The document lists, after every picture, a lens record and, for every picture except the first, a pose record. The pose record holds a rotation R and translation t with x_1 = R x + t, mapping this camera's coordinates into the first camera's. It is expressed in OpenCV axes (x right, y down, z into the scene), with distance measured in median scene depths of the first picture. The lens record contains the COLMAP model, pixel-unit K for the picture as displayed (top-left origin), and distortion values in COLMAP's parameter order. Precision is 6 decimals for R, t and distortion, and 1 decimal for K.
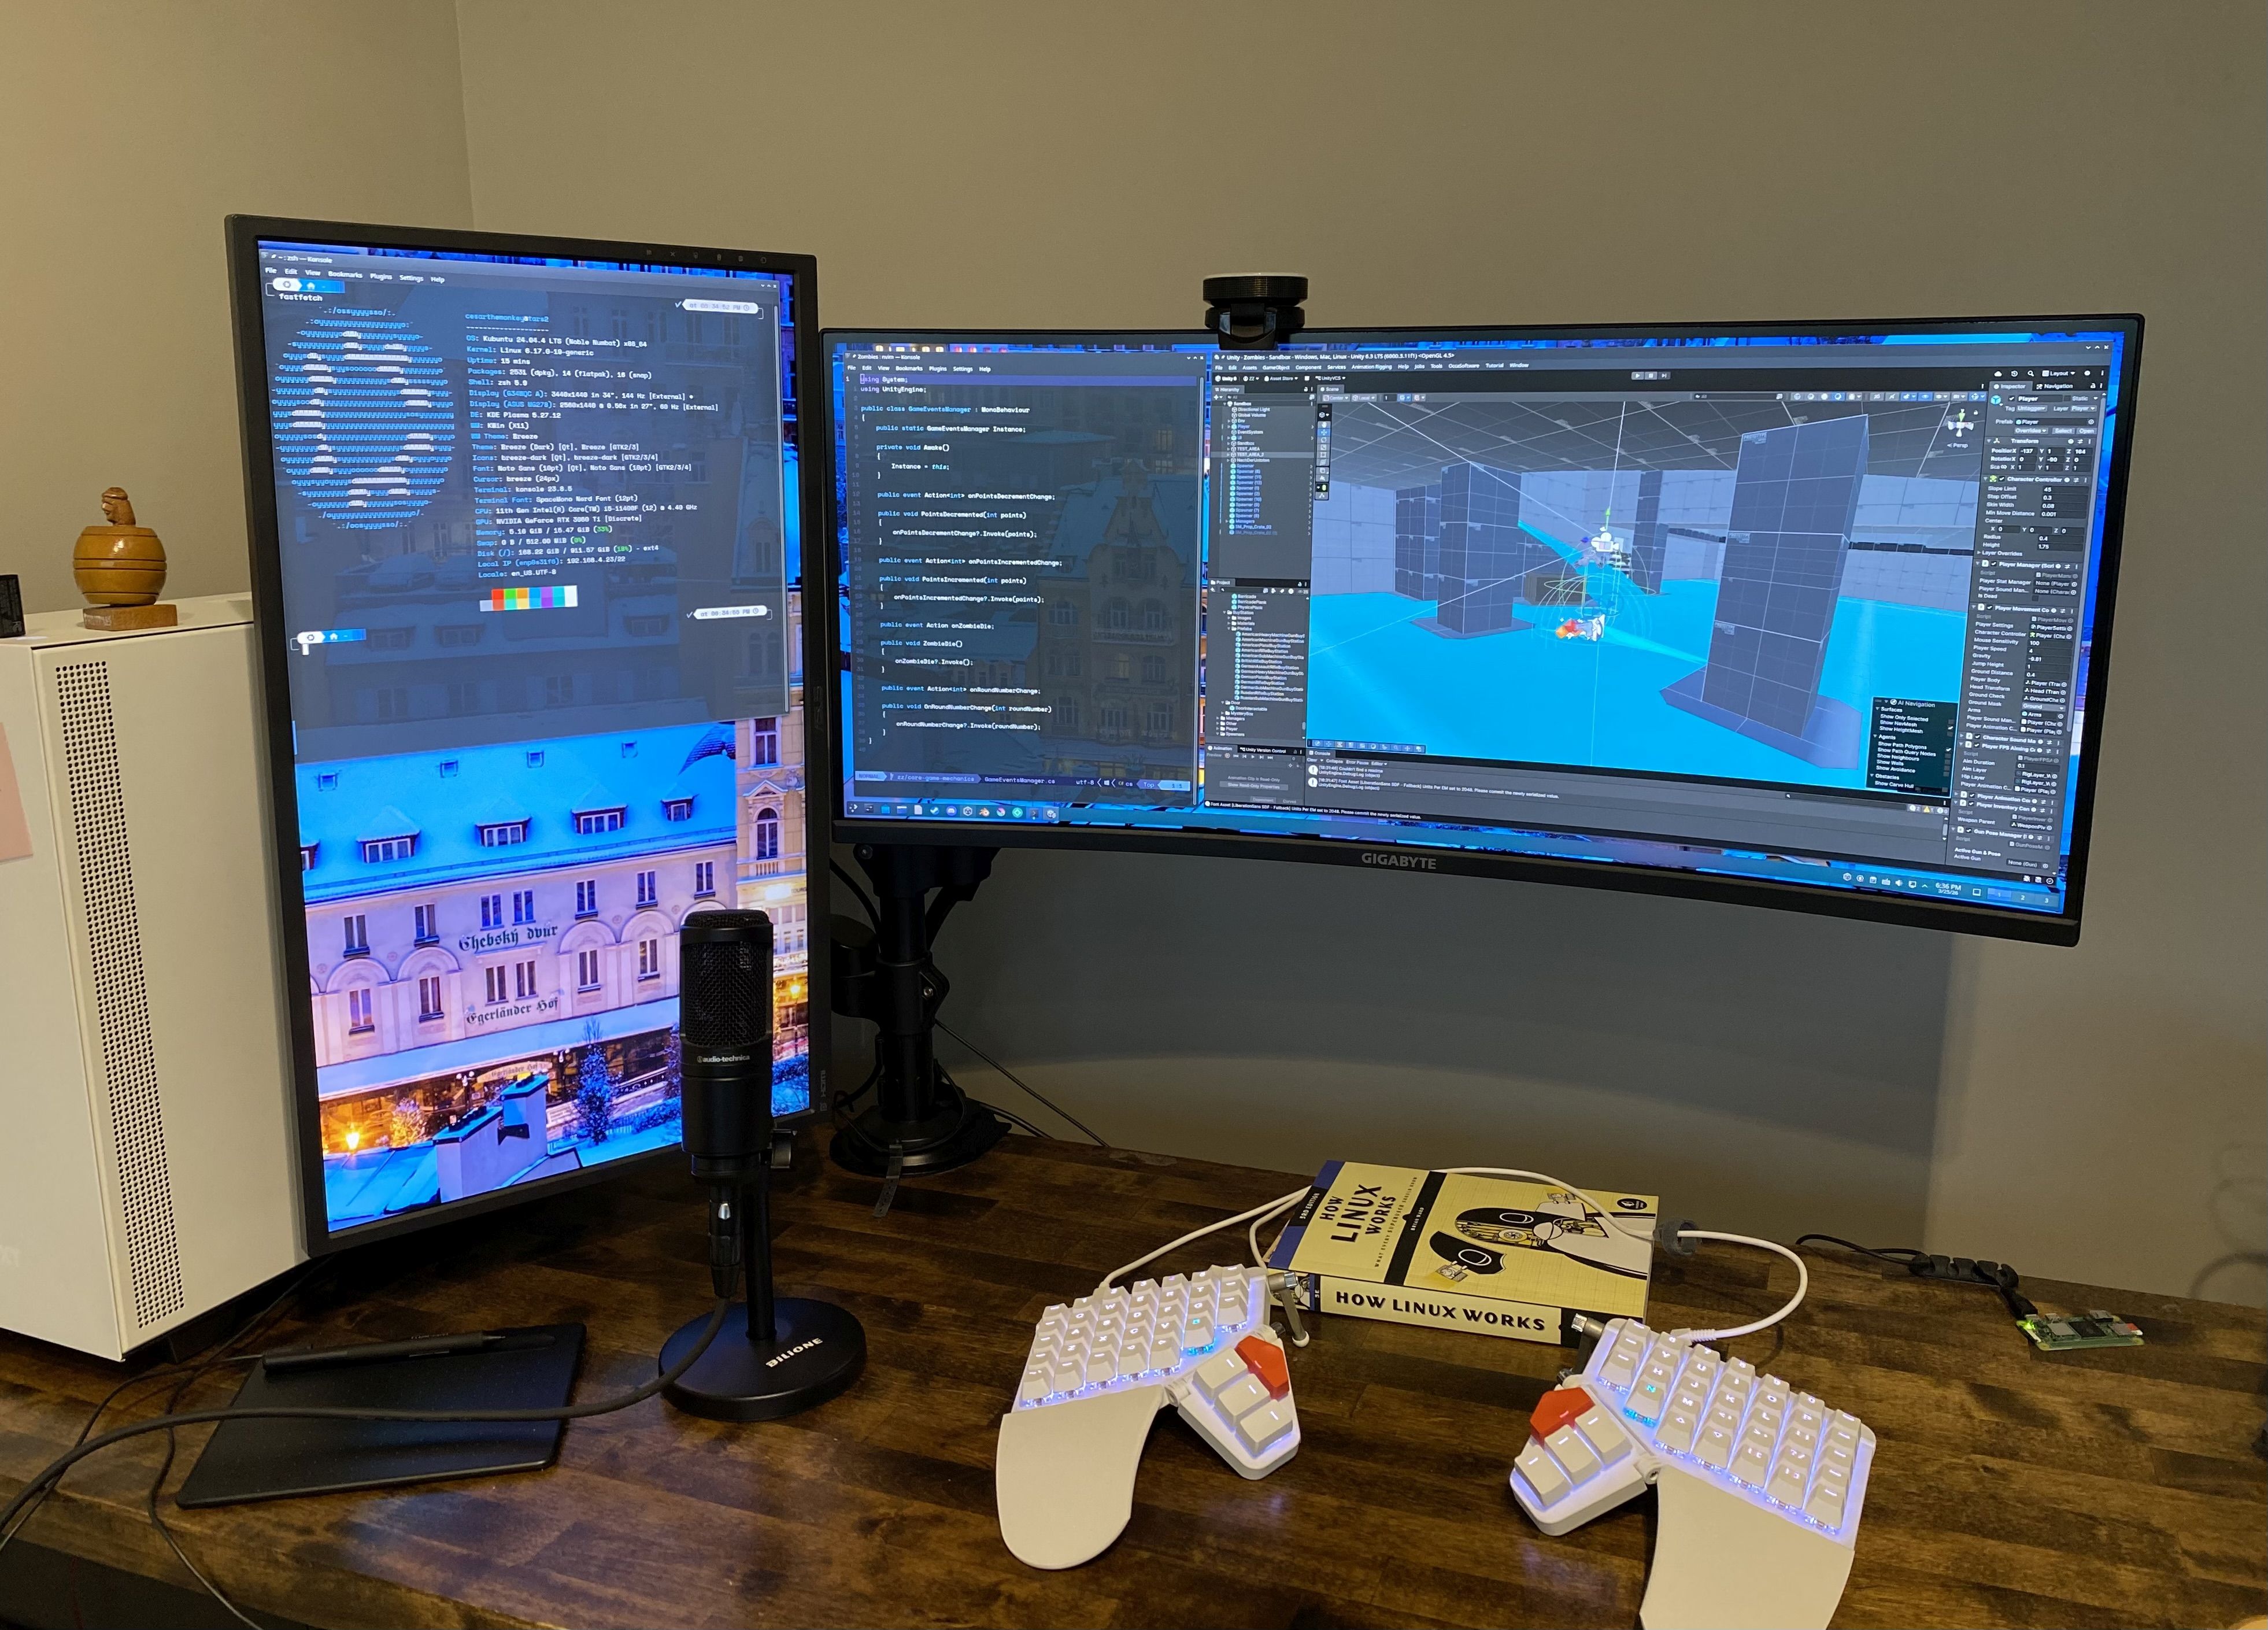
lens RADIAL K [[1778.7, 0, 1103.6], [0, 1778.7, 731.8], [0, 0, 1]] dist [0.032071, -0.054607]
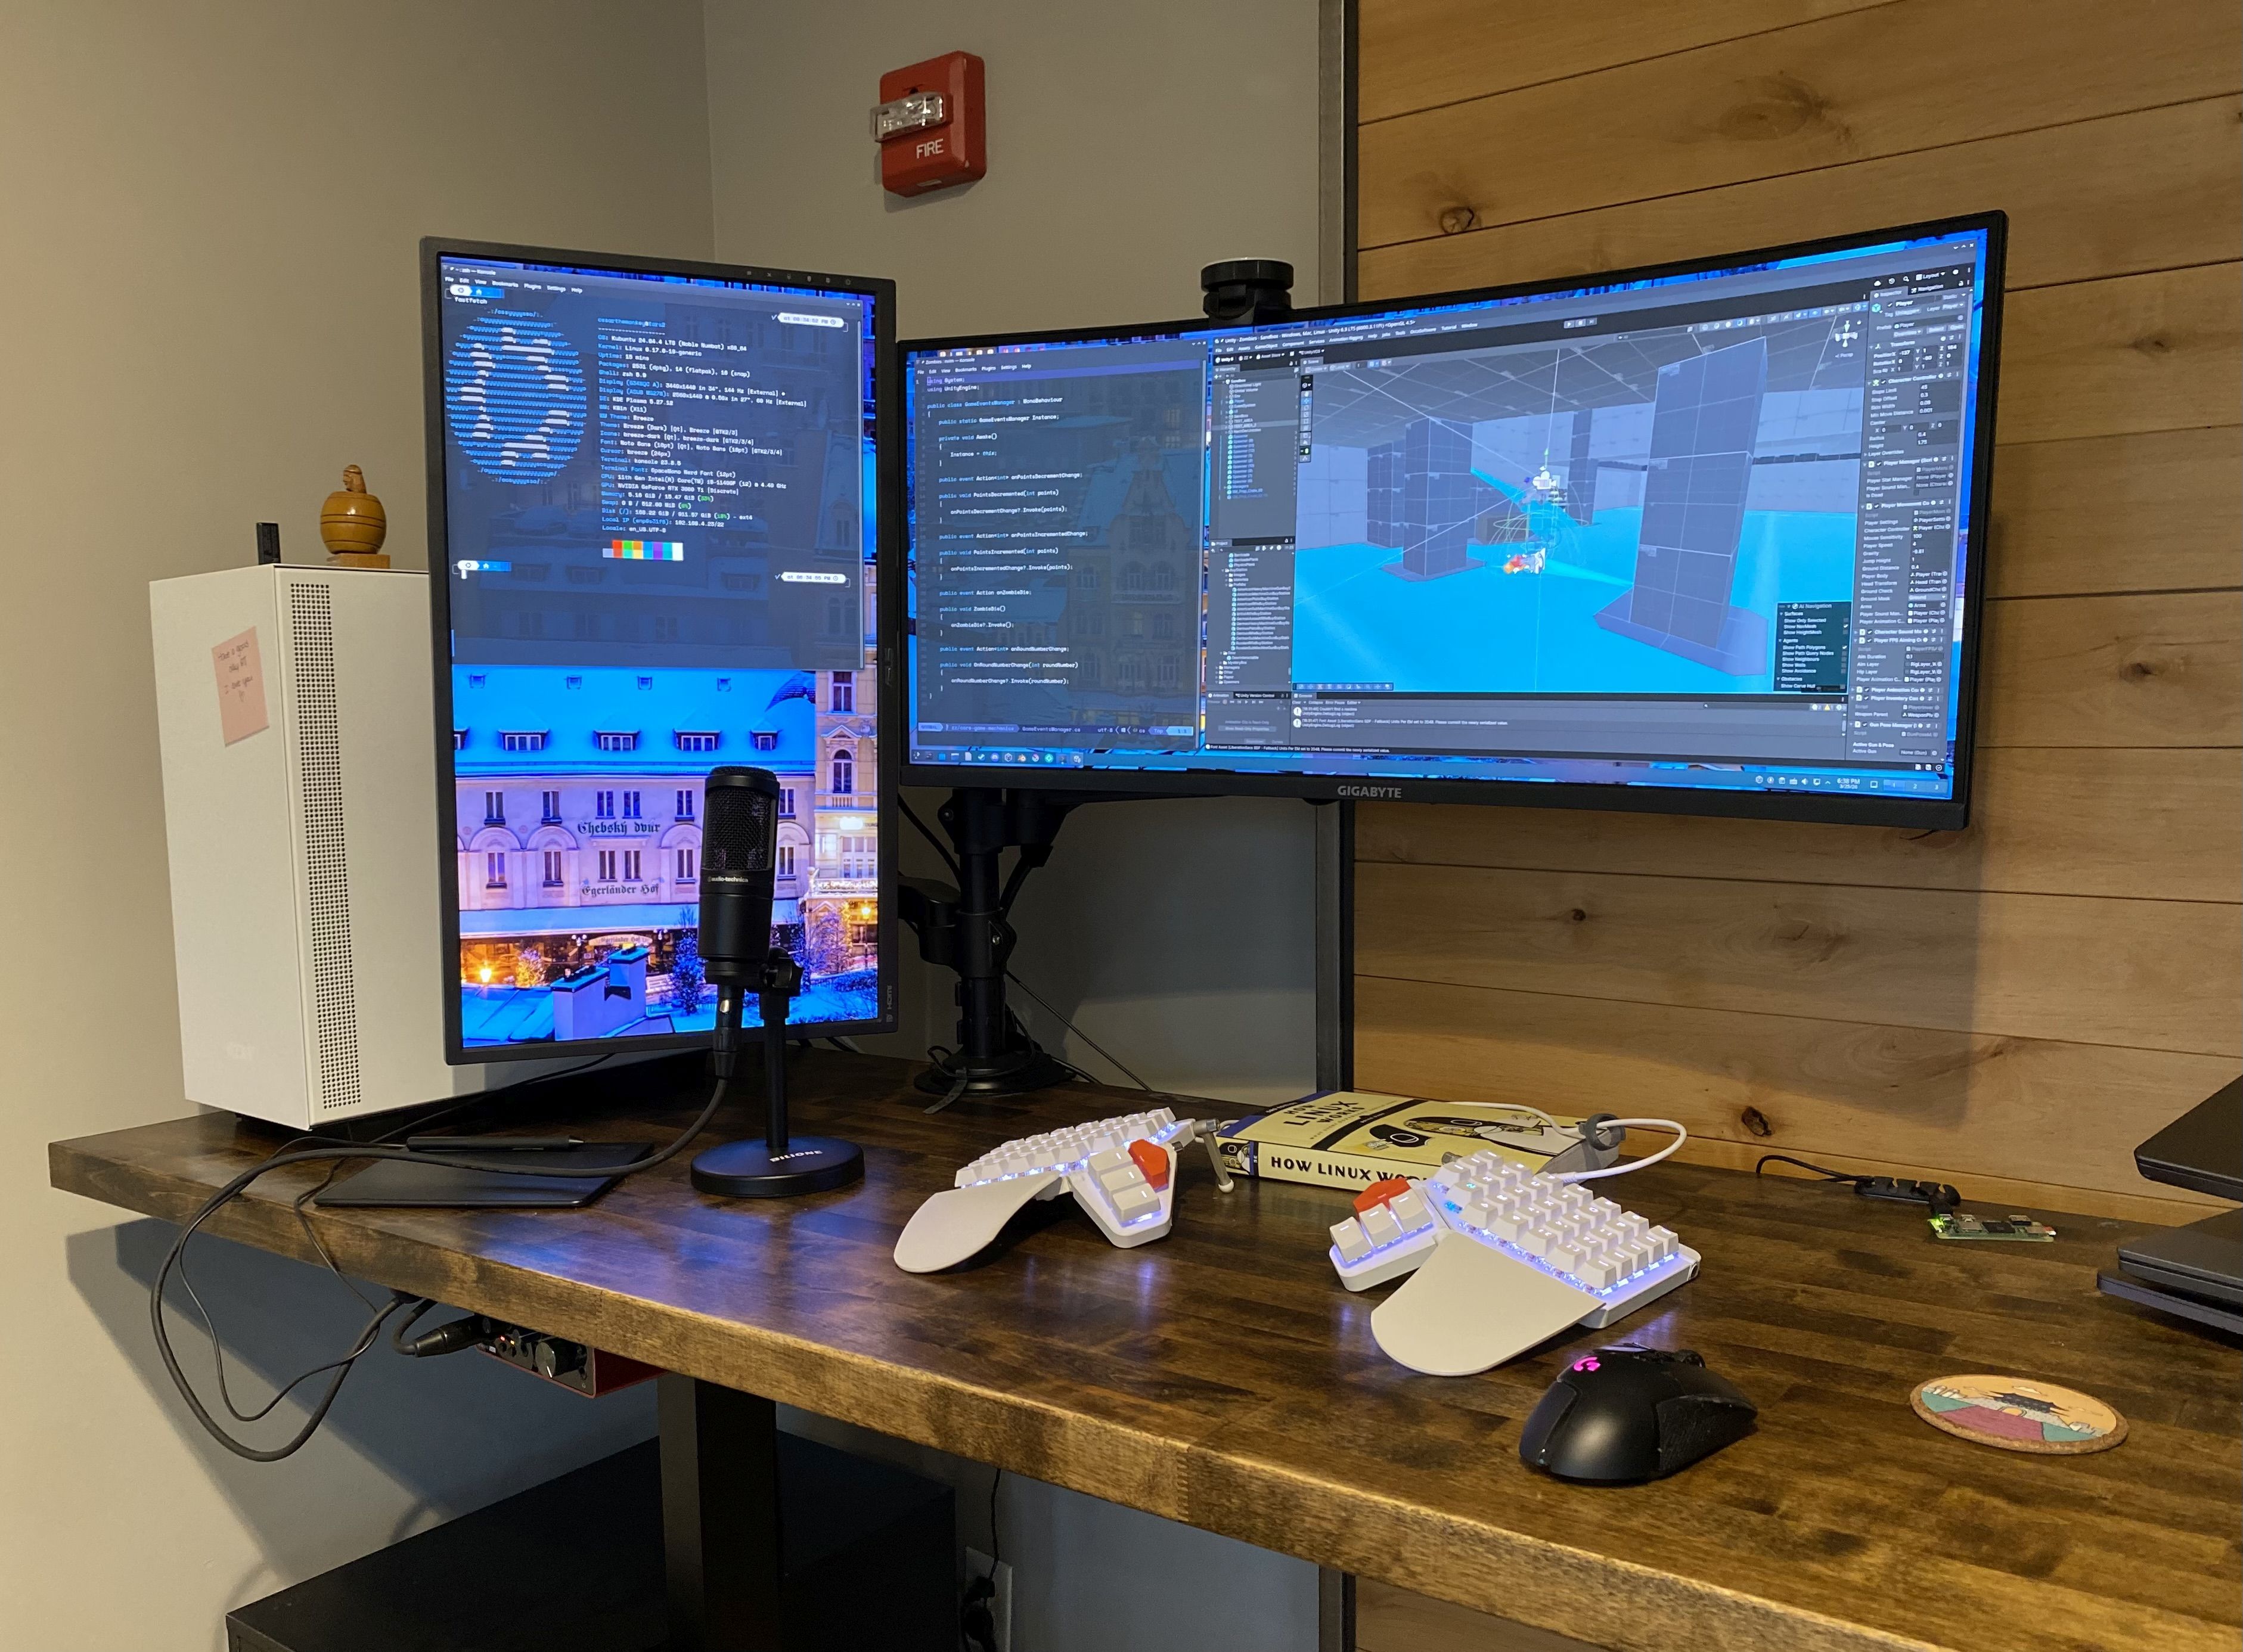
lens RADIAL K [[1812.2, 0, 1053.1], [0, 1812.2, 902.9], [0, 0, 1]] dist [0.036601, -0.054239]
pose [[0.965334, 0.030360, -0.259246, 0.289434], [-0.045146, 0.997664, -0.051269, 0.222203], [0.257083, 0.061196, 0.964450, -0.132158]]
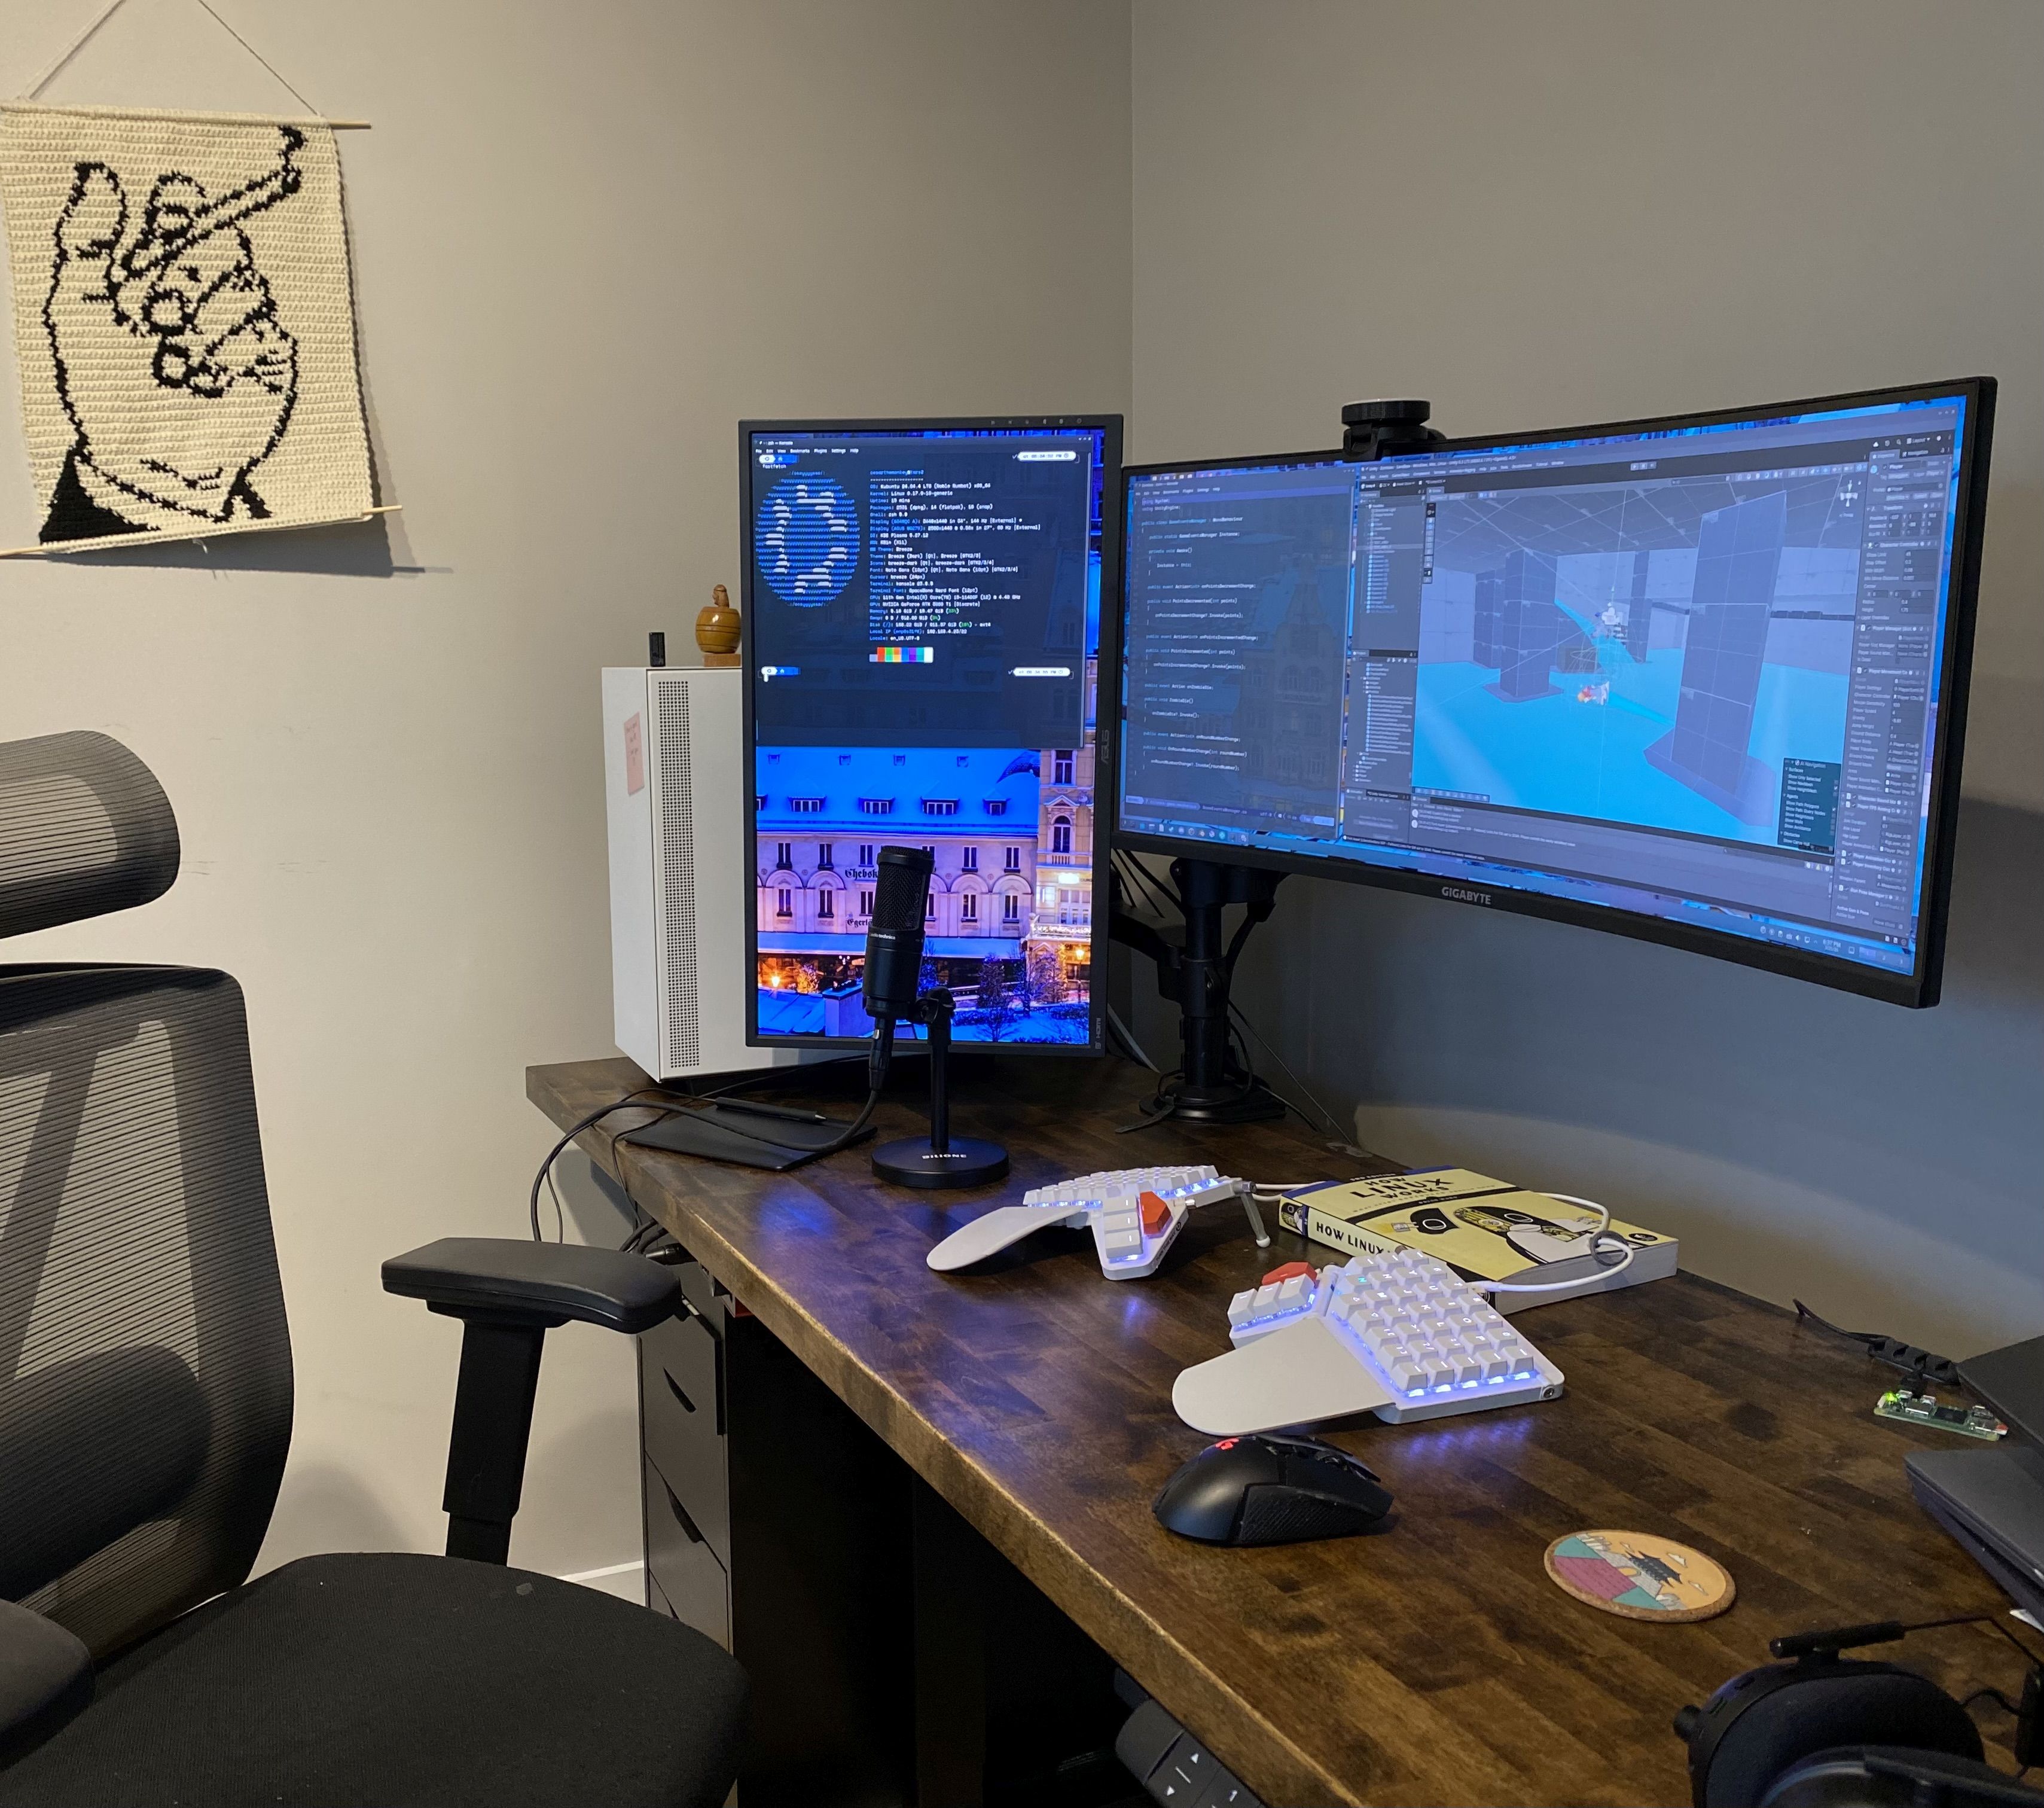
lens RADIAL K [[1827.8, 0, 805.5], [0, 1827.8, 892.9], [0, 0, 1]] dist [0.010767, -0.082293]
pose [[0.691095, 0.105059, -0.715088, 0.774415], [-0.116656, 0.992621, 0.033092, 0.087882], [0.713287, 0.060550, 0.698251, -0.151698]]
